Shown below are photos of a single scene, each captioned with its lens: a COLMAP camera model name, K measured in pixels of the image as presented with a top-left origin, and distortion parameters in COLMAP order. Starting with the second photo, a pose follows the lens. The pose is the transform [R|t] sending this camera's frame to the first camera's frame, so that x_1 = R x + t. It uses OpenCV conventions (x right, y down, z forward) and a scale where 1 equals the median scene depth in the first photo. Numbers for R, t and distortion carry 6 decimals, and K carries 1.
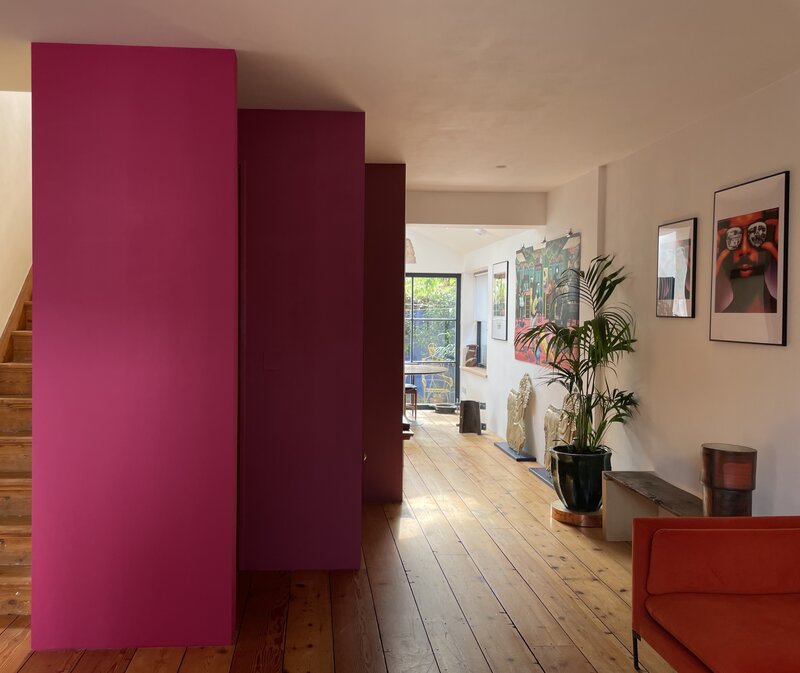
lens RADIAL K [[668.5, 0, 359.1], [0, 668.5, 332.7], [0, 0, 1]] dist [-0.008761, -0.018162]
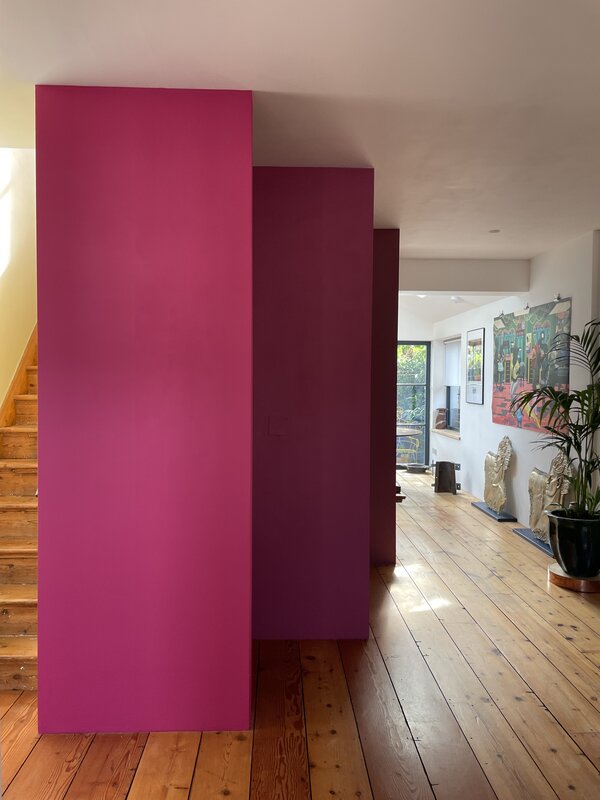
lens RADIAL K [[592.8, 0, 300.0], [0, 592.8, 400.0], [0, 0, 1]] dist [0.002265, -0.042477]
pose [[0.999647, -0.000612, -0.026578, -0.064814], [0.000727, 0.999990, 0.004333, 0.001131], [0.026575, -0.004351, 0.999637, 0.115597]]
